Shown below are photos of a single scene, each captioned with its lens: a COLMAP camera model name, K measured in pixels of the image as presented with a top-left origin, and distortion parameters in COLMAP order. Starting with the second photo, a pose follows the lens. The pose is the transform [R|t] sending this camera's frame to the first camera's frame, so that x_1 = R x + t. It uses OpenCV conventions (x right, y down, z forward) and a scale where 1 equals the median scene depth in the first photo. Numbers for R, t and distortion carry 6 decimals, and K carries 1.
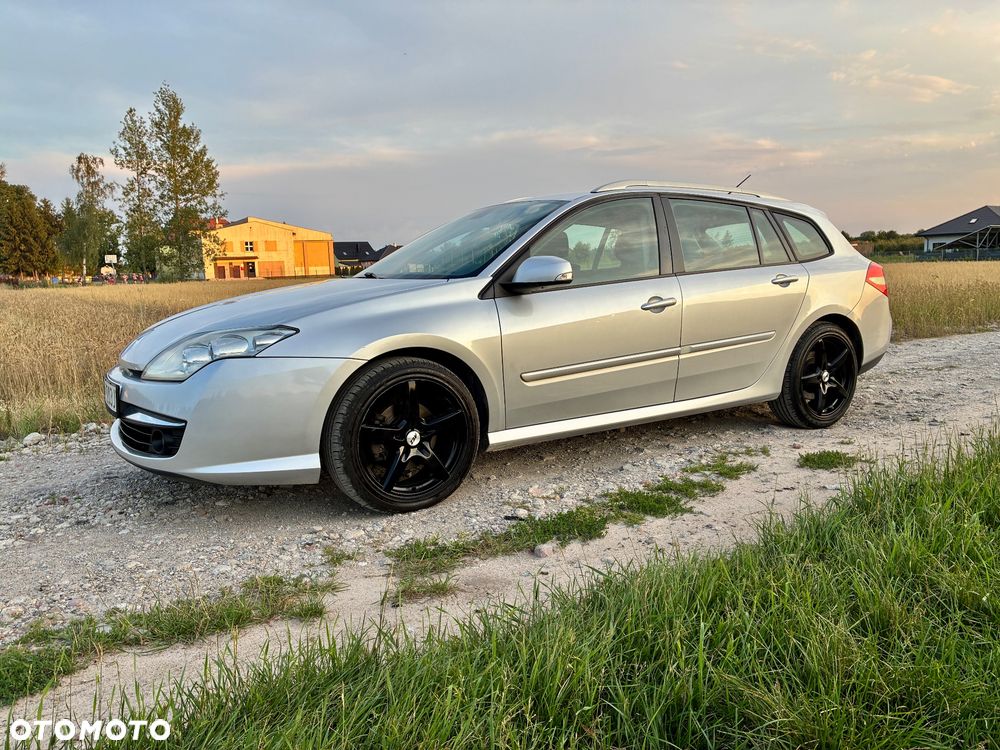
lens RADIAL K [[762.6, 0, 496.2], [0, 762.6, 370.6], [0, 0, 1]] dist [0.065664, -0.090411]
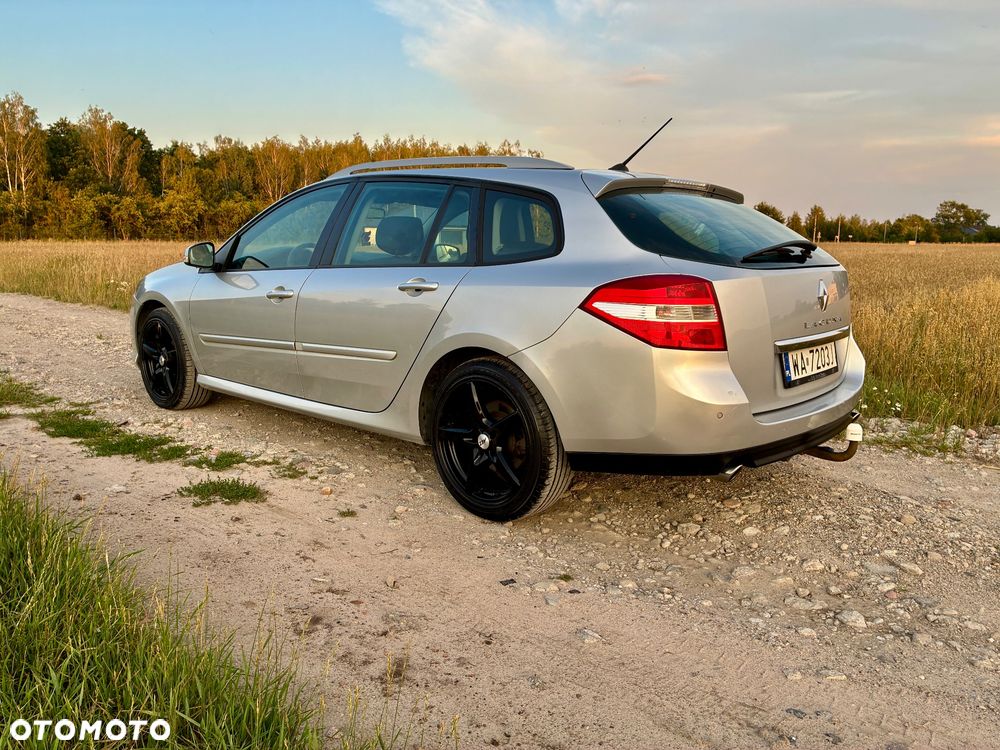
lens RADIAL K [[762.6, 0, 505.8], [0, 762.6, 365.7], [0, 0, 1]] dist [0.065664, -0.090411]
pose [[0.277630, 0.185464, -0.942616, 0.472459], [-0.144486, 0.978089, 0.149888, -0.071090], [0.949761, 0.094581, 0.298344, 0.372013]]
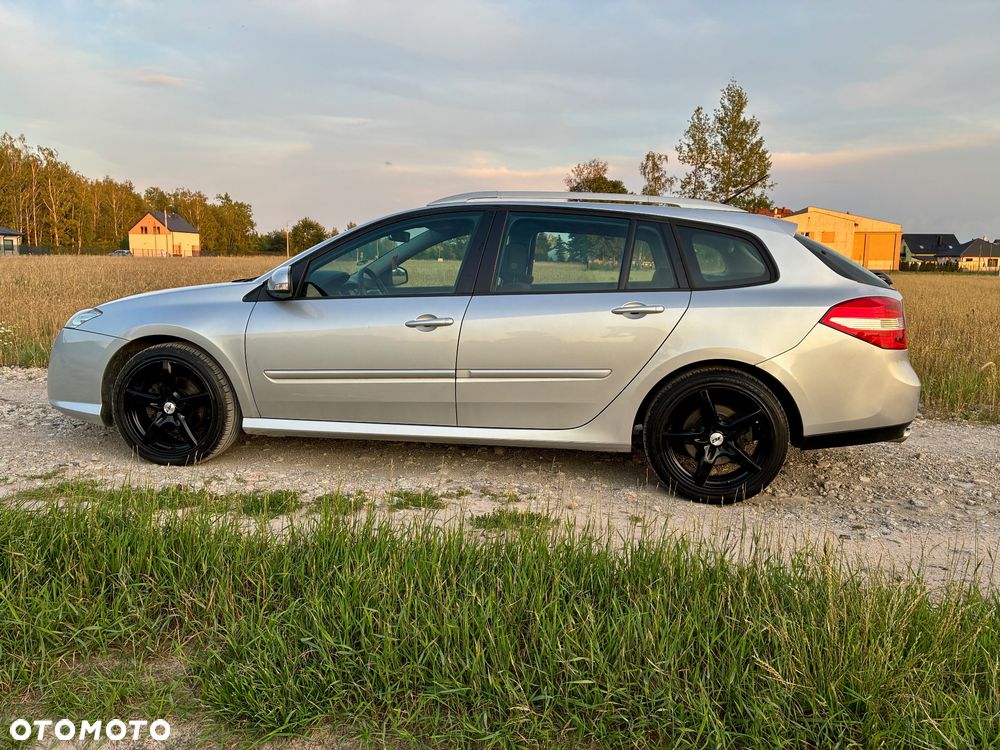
lens RADIAL K [[762.6, 0, 496.9], [0, 762.6, 360.9], [0, 0, 1]] dist [0.065664, -0.090411]
pose [[0.758088, 0.127405, -0.639587, 0.340083], [-0.126748, 0.990814, 0.047137, -0.035779], [0.639717, 0.045333, 0.767272, 0.117356]]
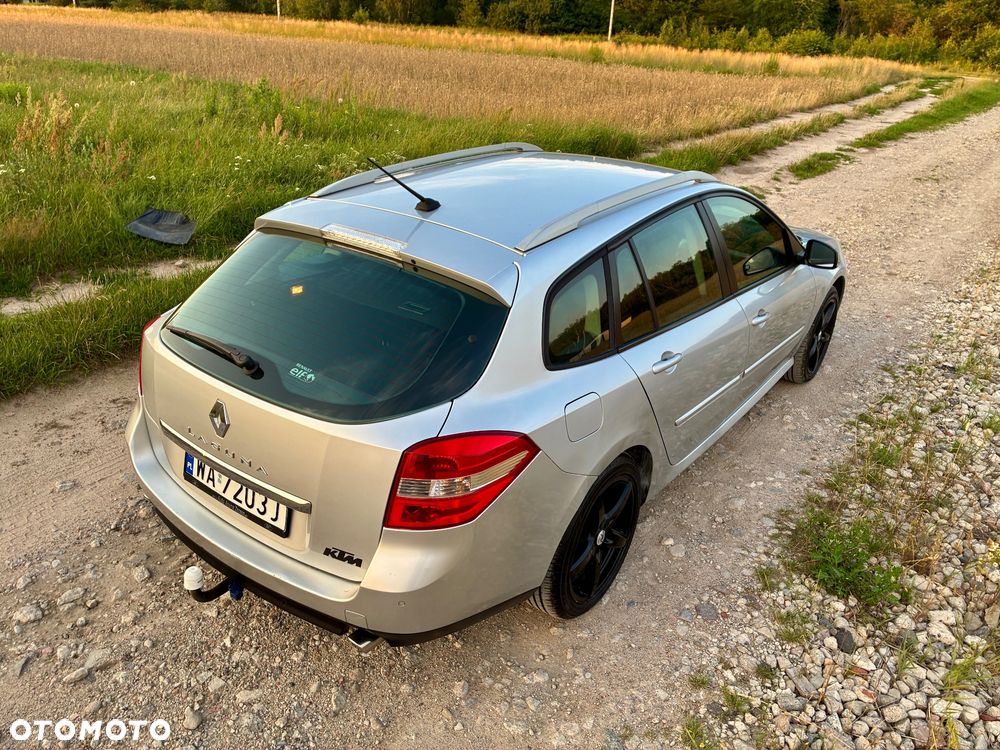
lens RADIAL K [[762.6, 0, 508.9], [0, 762.6, 371.3], [0, 0, 1]] dist [0.065664, -0.090411]
pose [[-0.929020, 0.135402, -0.344365, 0.225641], [-0.075588, 0.841577, 0.534822, -0.212959], [0.362226, 0.522891, -0.771607, 0.770940]]
